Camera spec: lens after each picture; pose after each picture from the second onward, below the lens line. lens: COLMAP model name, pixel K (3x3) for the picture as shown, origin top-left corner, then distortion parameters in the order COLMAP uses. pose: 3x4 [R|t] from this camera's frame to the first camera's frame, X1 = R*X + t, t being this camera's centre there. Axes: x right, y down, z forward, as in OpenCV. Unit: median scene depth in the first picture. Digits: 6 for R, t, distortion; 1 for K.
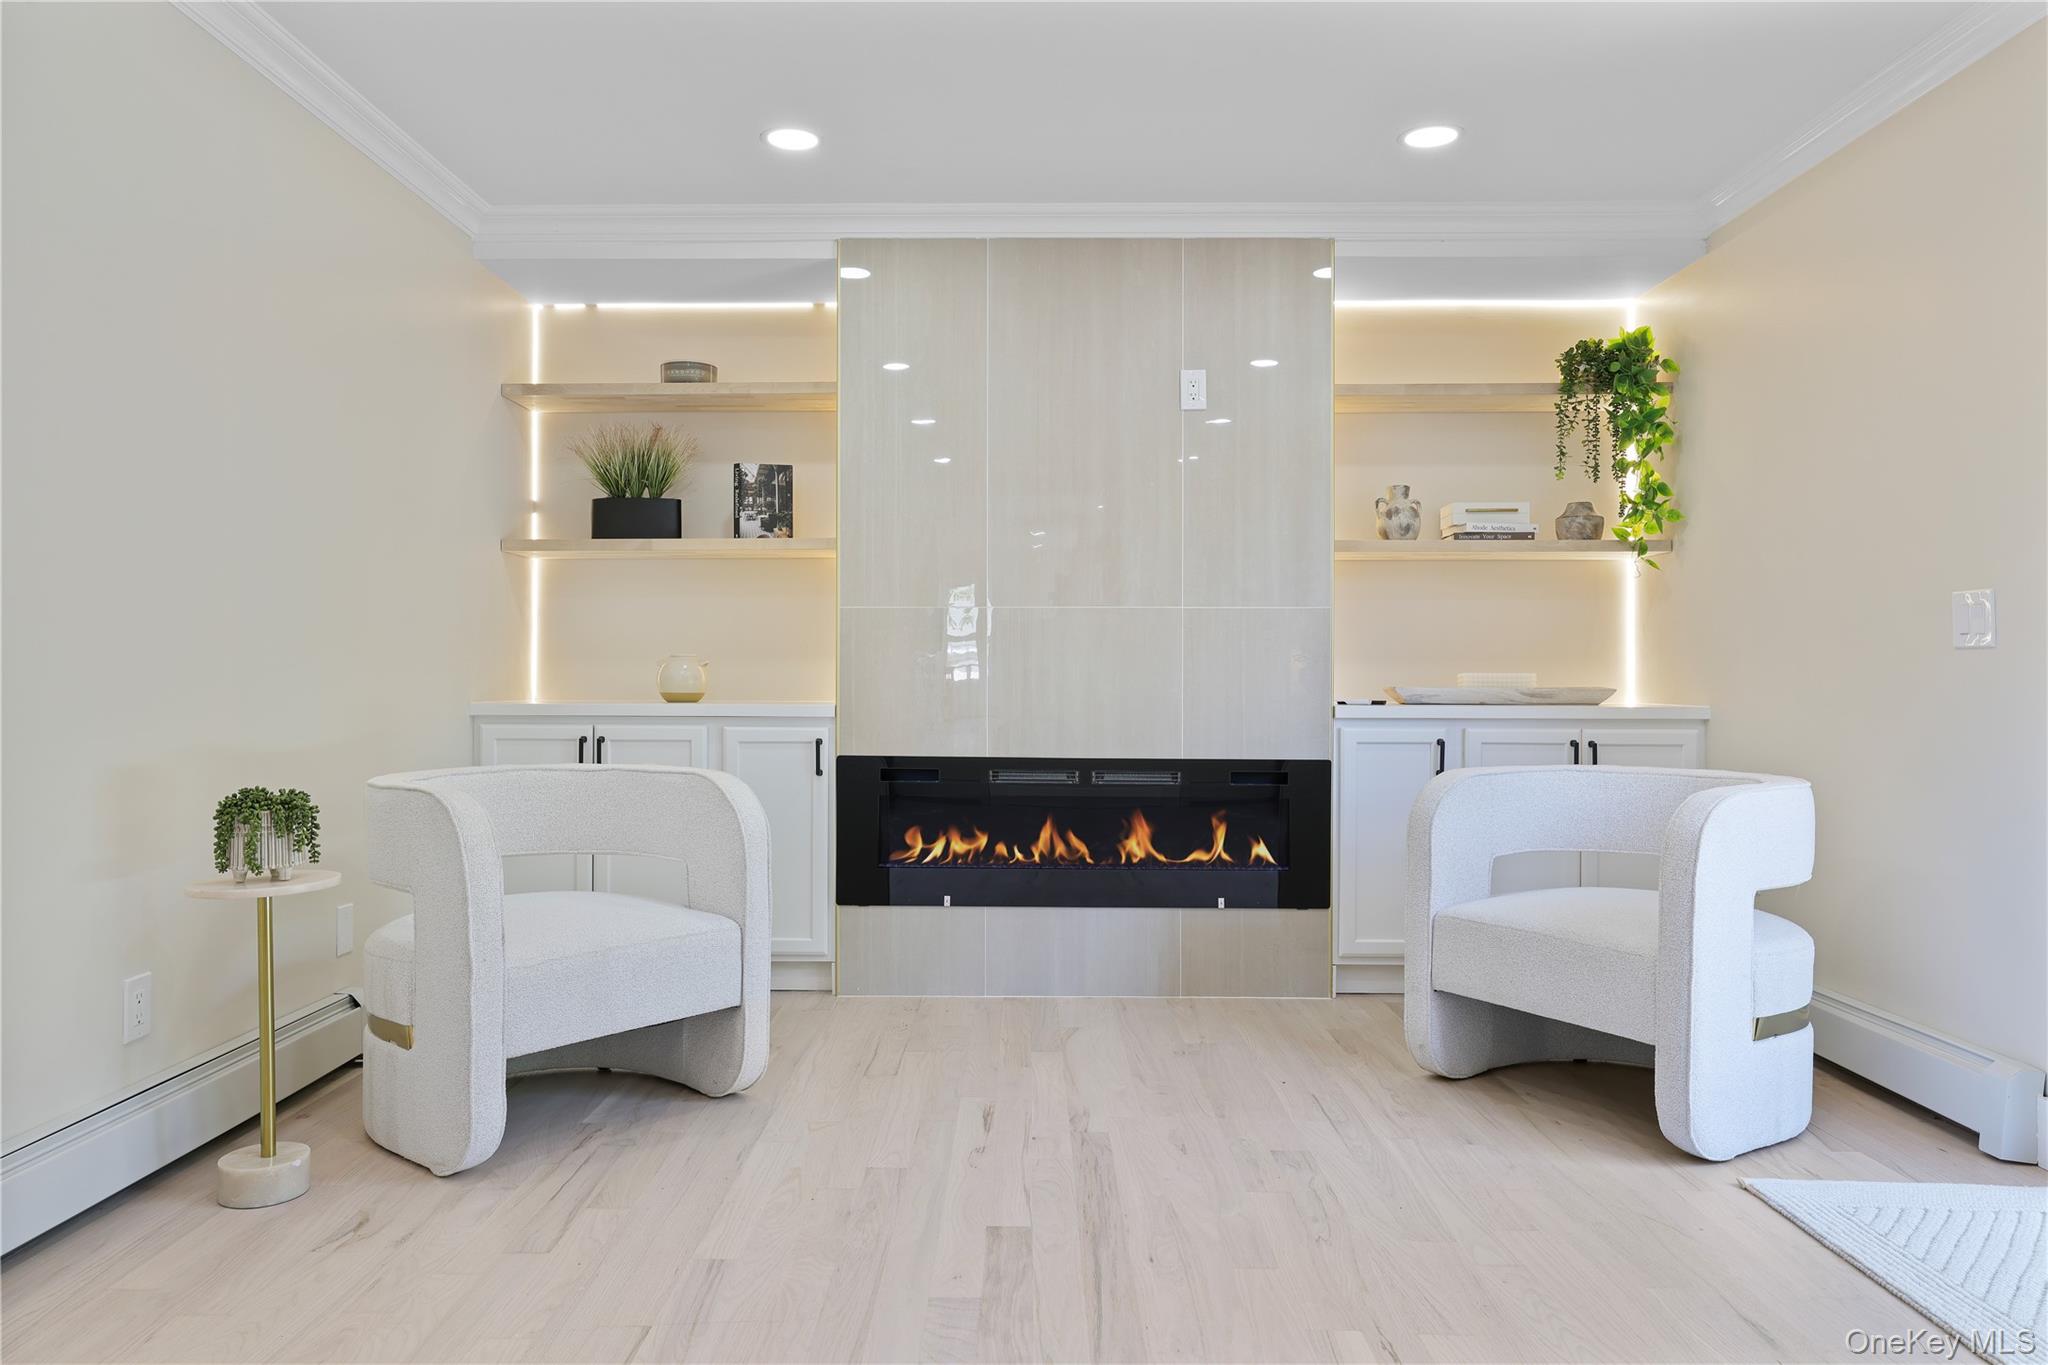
lens RADIAL K [[1413.6, 0, 1020.7], [0, 1413.6, 663.3], [0, 0, 1]] dist [-0.007442, 0.047842]
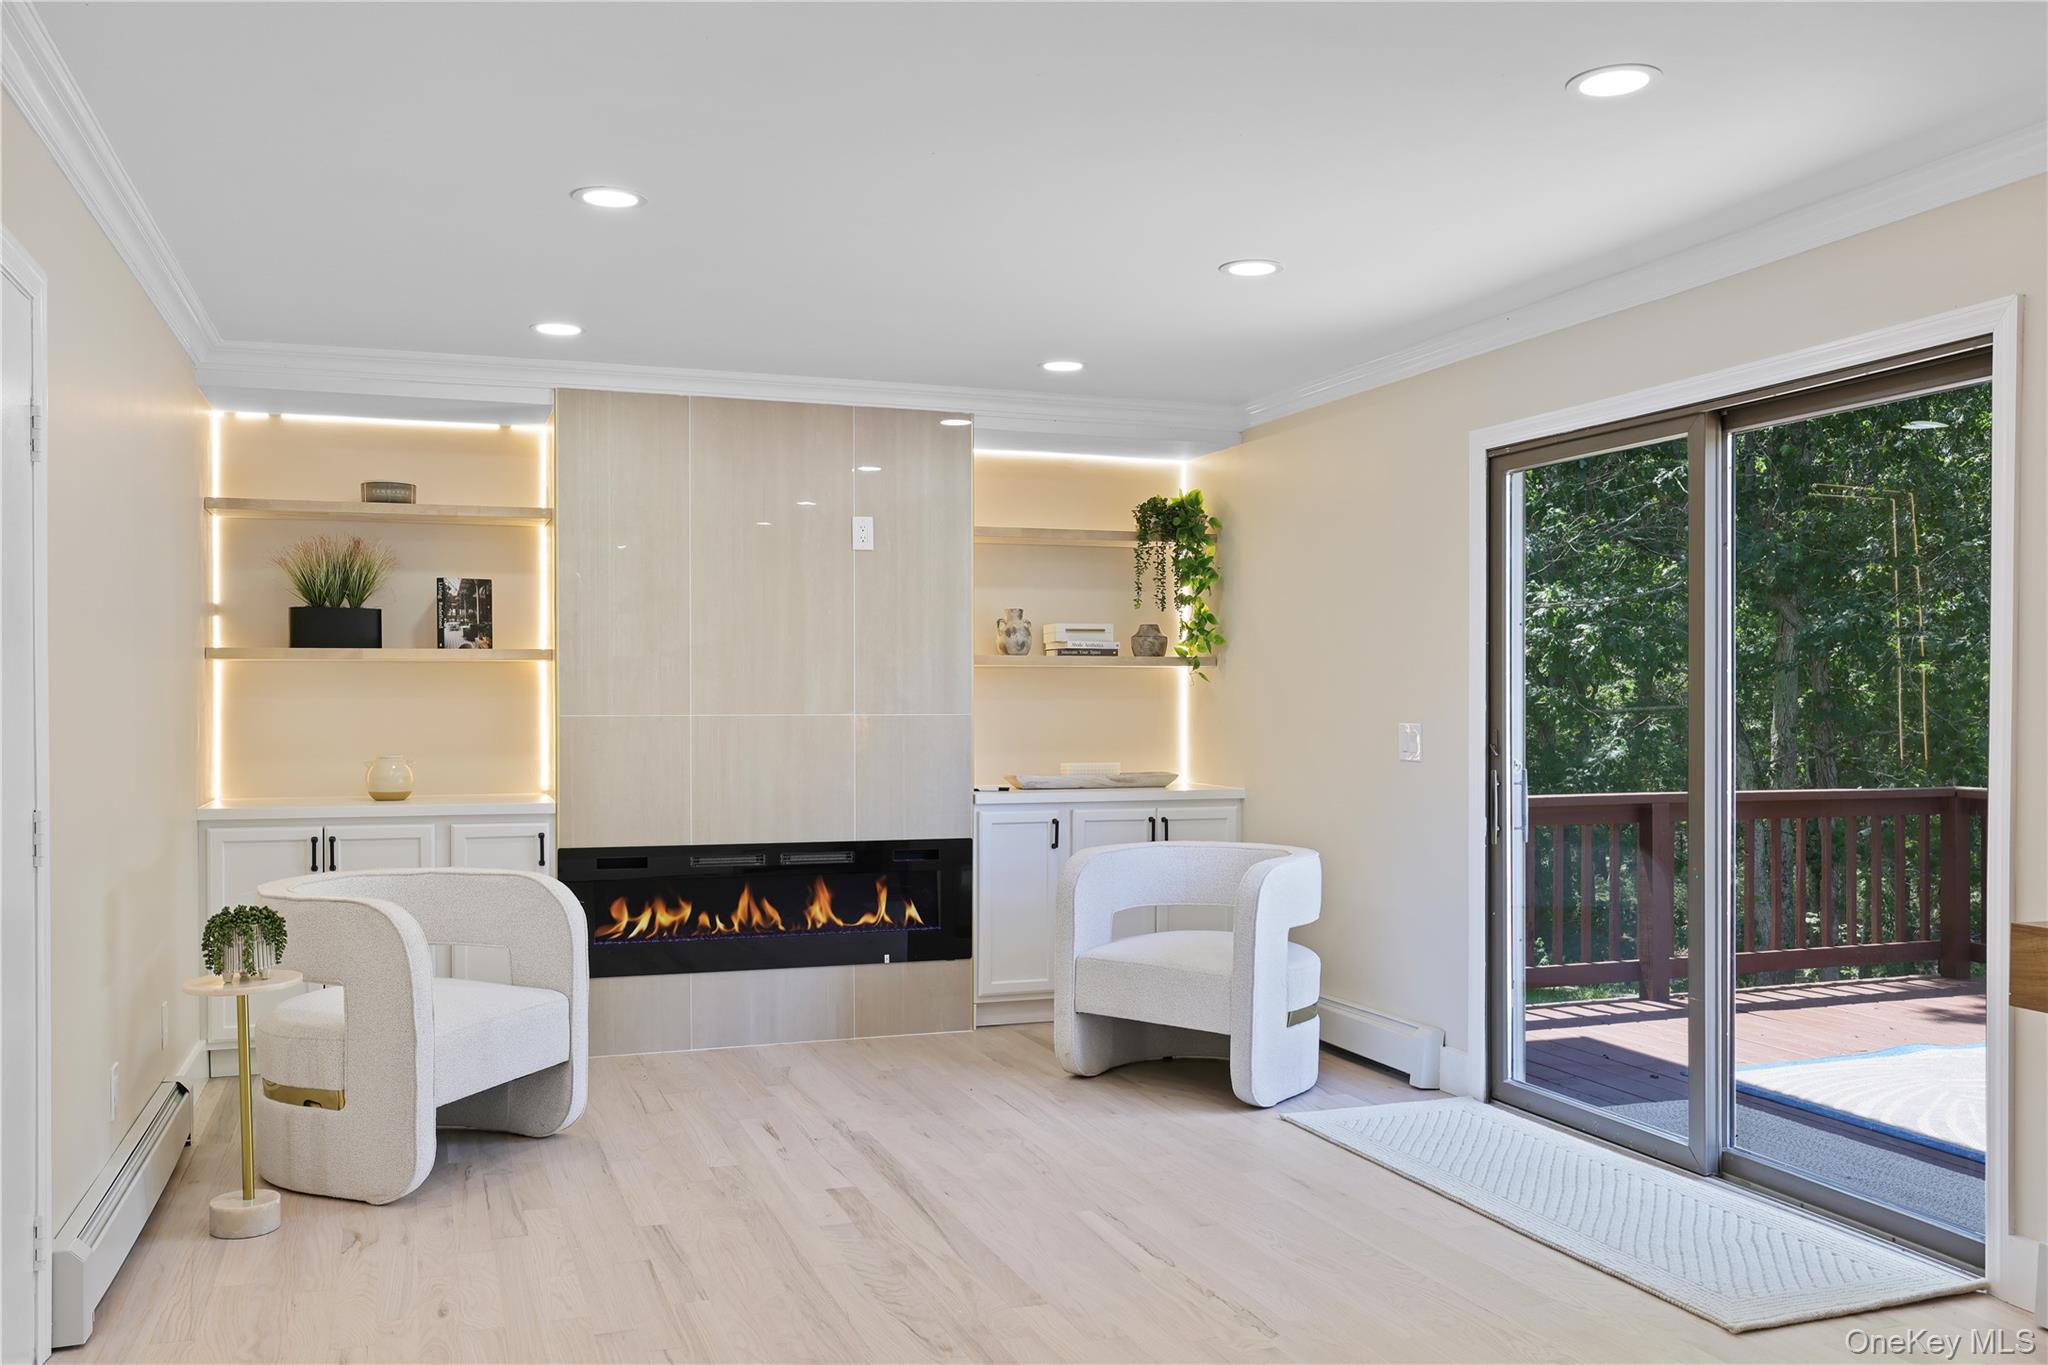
lens RADIAL K [[1662.8, 0, 1024.0], [0, 1662.8, 682.5], [0, 0, 1]] dist [0.001181, 0.003898]
pose [[0.936971, 0.001972, 0.349401, -0.244920], [-0.002416, 0.999997, 0.000835, -0.068507], [-0.349398, -0.001627, 0.936973, -0.376328]]
